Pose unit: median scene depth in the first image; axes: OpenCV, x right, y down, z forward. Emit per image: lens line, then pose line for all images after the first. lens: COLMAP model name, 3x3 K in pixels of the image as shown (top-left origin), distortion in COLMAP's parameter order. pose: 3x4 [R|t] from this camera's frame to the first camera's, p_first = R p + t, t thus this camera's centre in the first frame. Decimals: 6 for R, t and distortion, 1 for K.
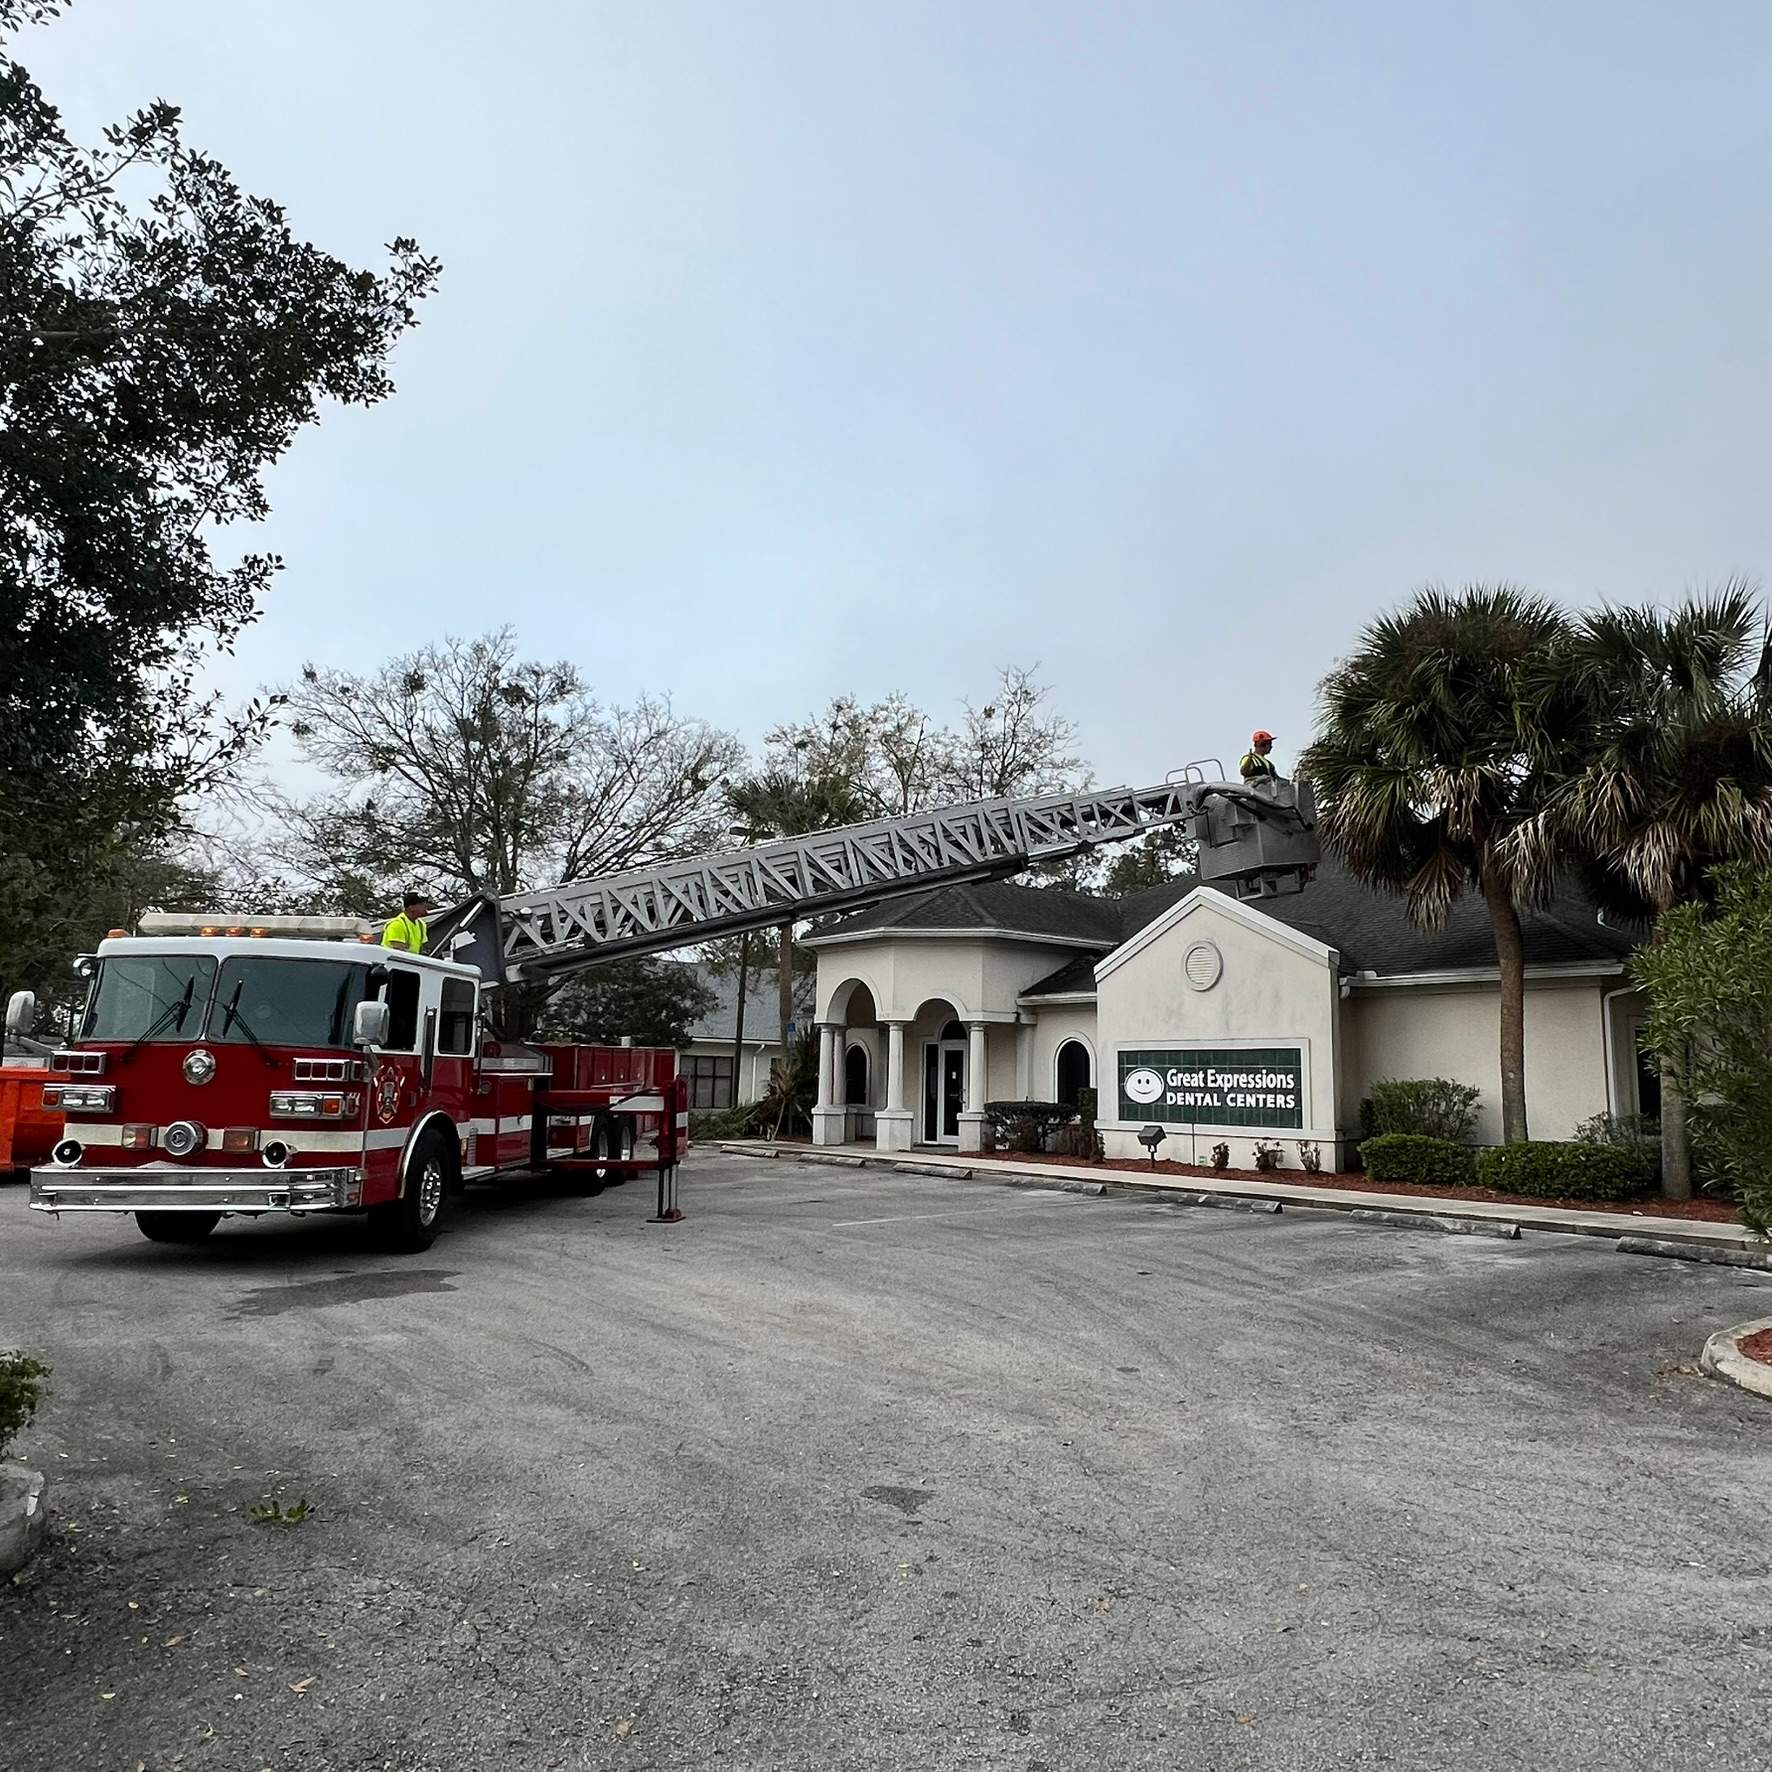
lens RADIAL K [[1292.9, 0, 886.0], [0, 1292.9, 886.0], [0, 0, 1]] dist [-0.004831, -0.006407]
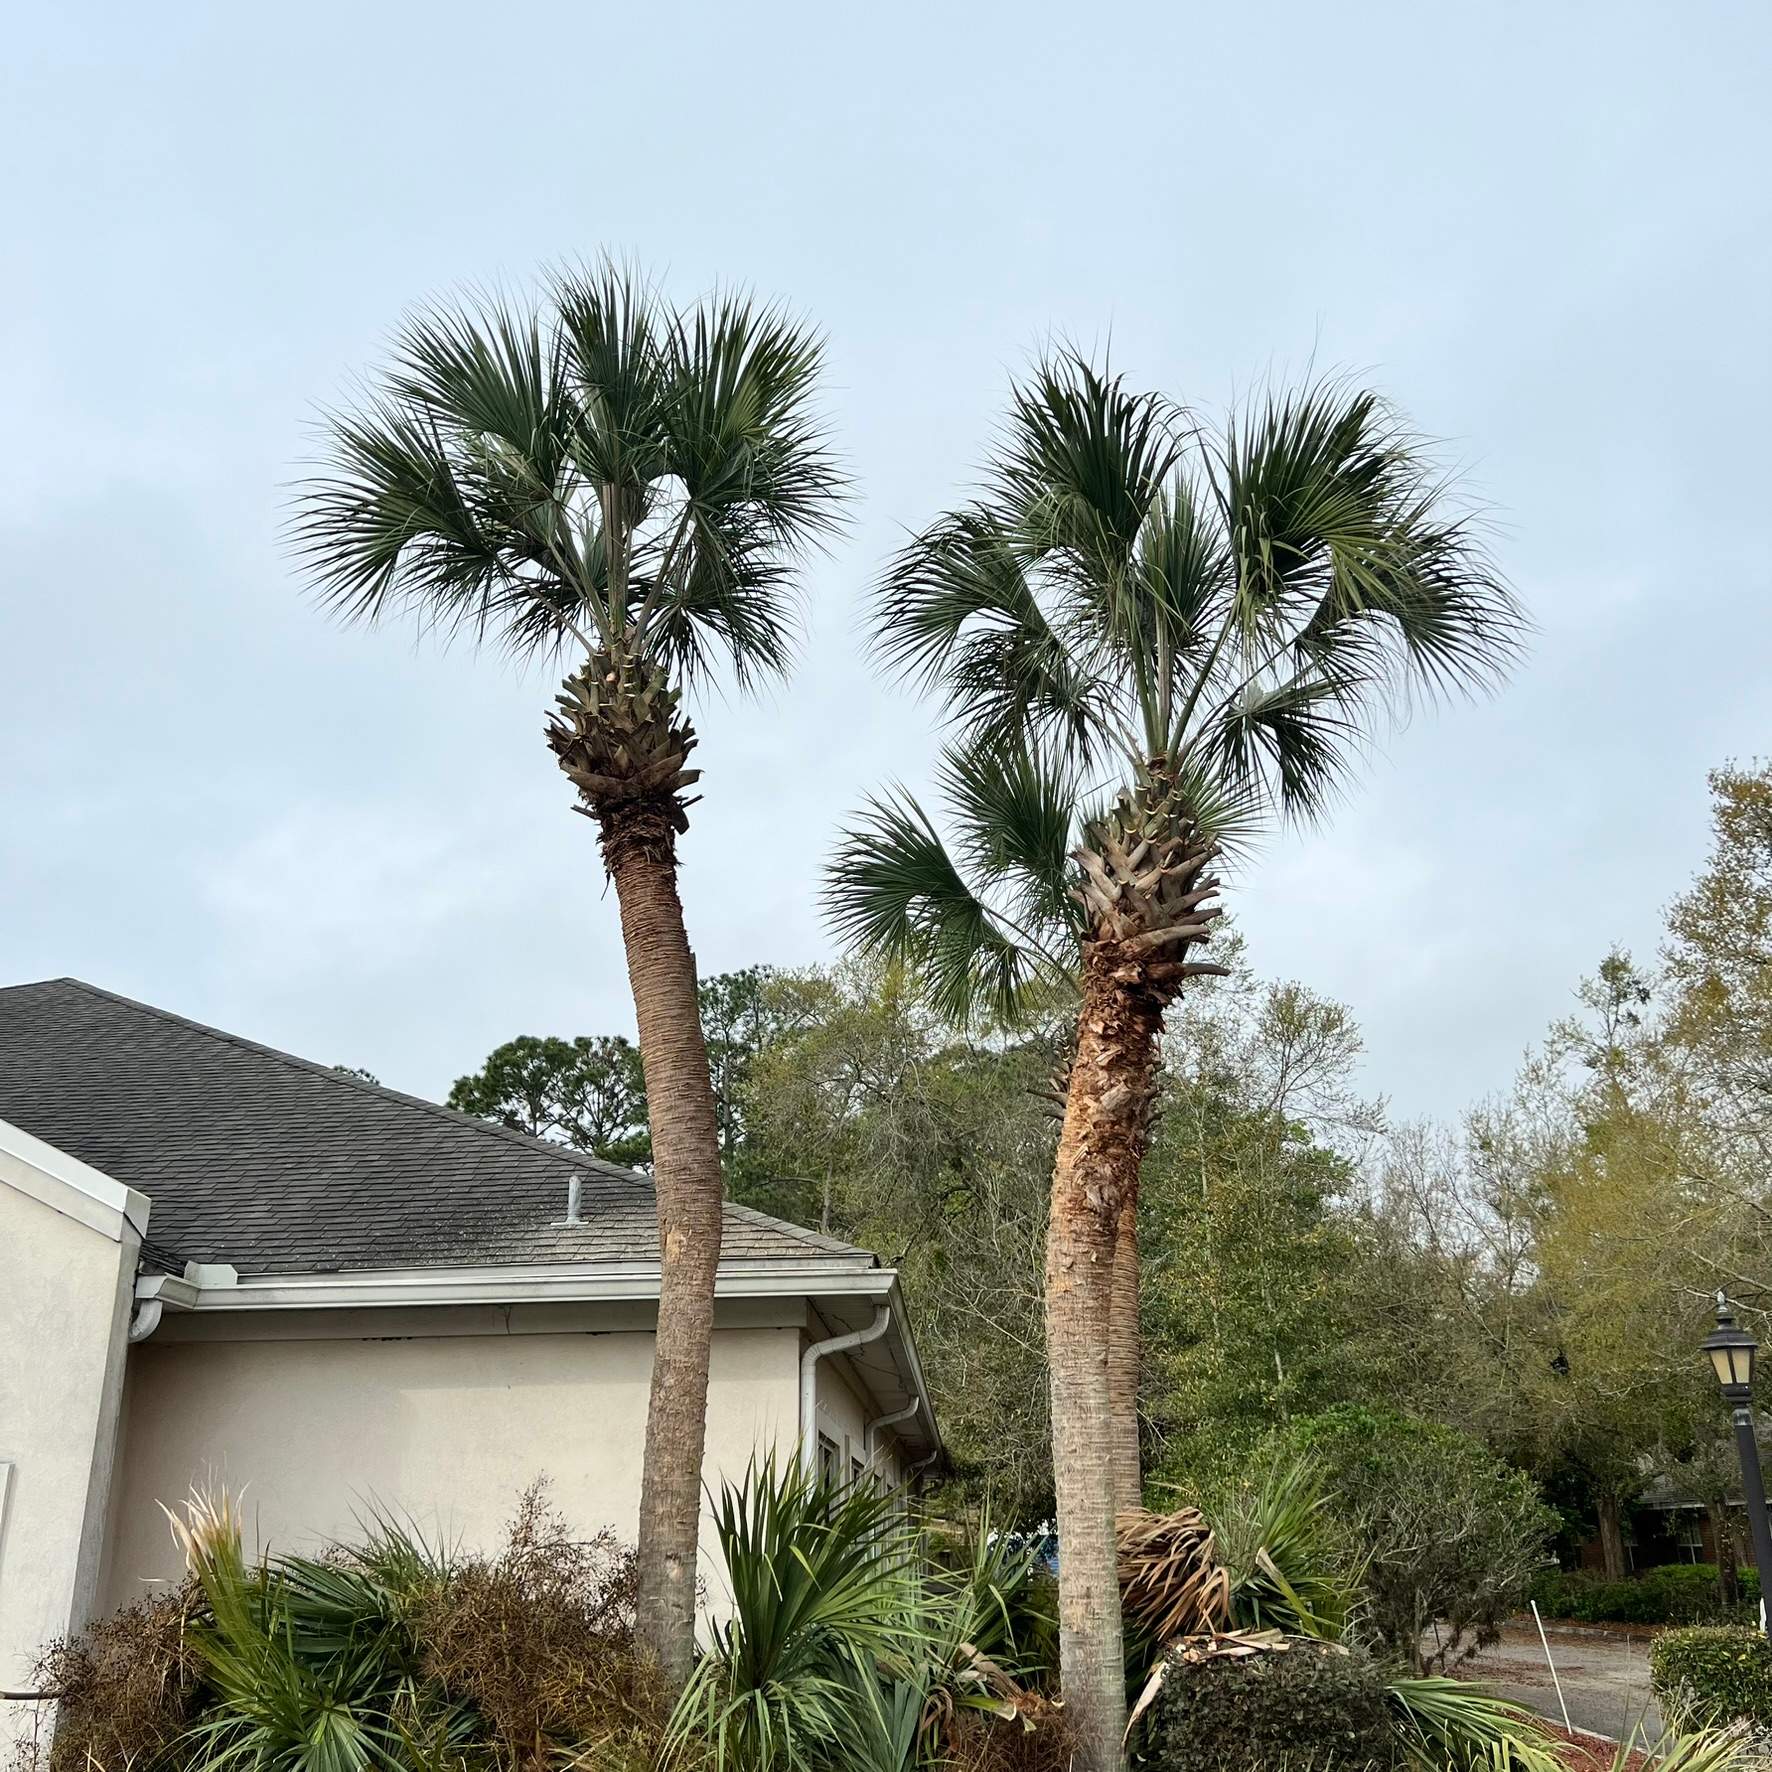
lens RADIAL K [[1771.5, 0, 897.1], [0, 1771.5, 887.2], [0, 0, 1]] dist [0.079294, -0.144197]
pose [[0.626398, 0.241591, 0.741120, 0.094531], [-0.089897, 0.966805, -0.239179, 0.062284], [-0.774302, 0.083196, 0.627323, 0.504145]]
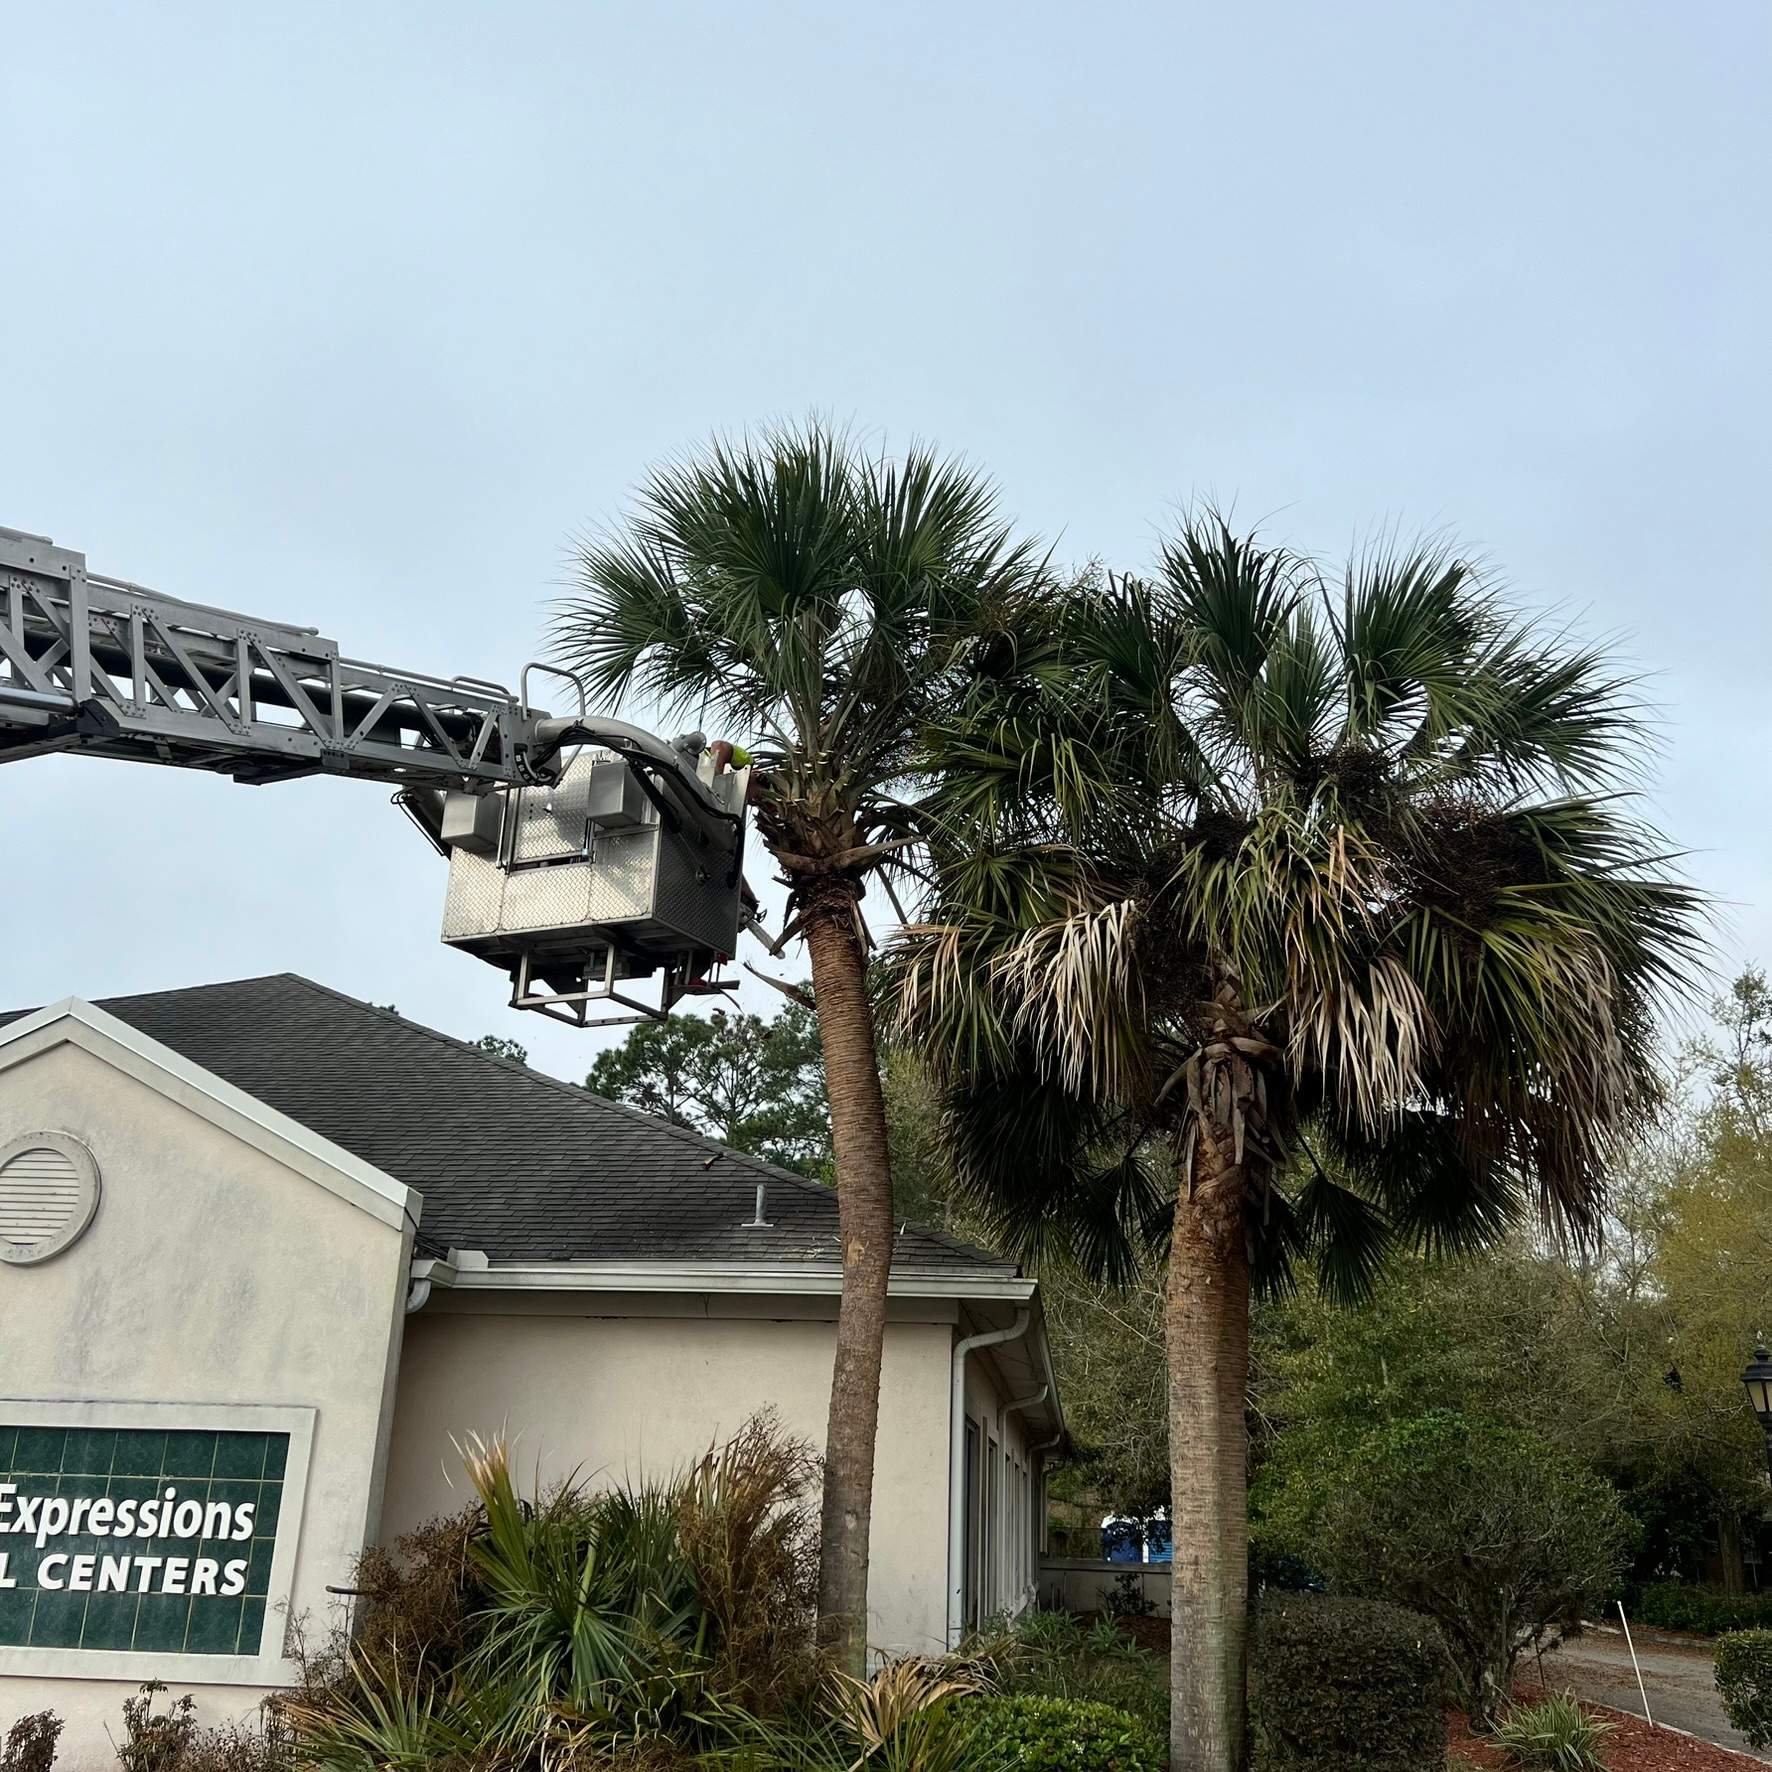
lens RADIAL K [[1771.2, 0, 879.1], [0, 1771.2, 886.8], [0, 0, 1]] dist [0.069930, -0.098934]
pose [[0.679837, 0.247925, 0.690185, 0.026205], [-0.131109, 0.967049, -0.218236, 0.056734], [-0.721549, 0.057876, 0.689941, 0.457923]]
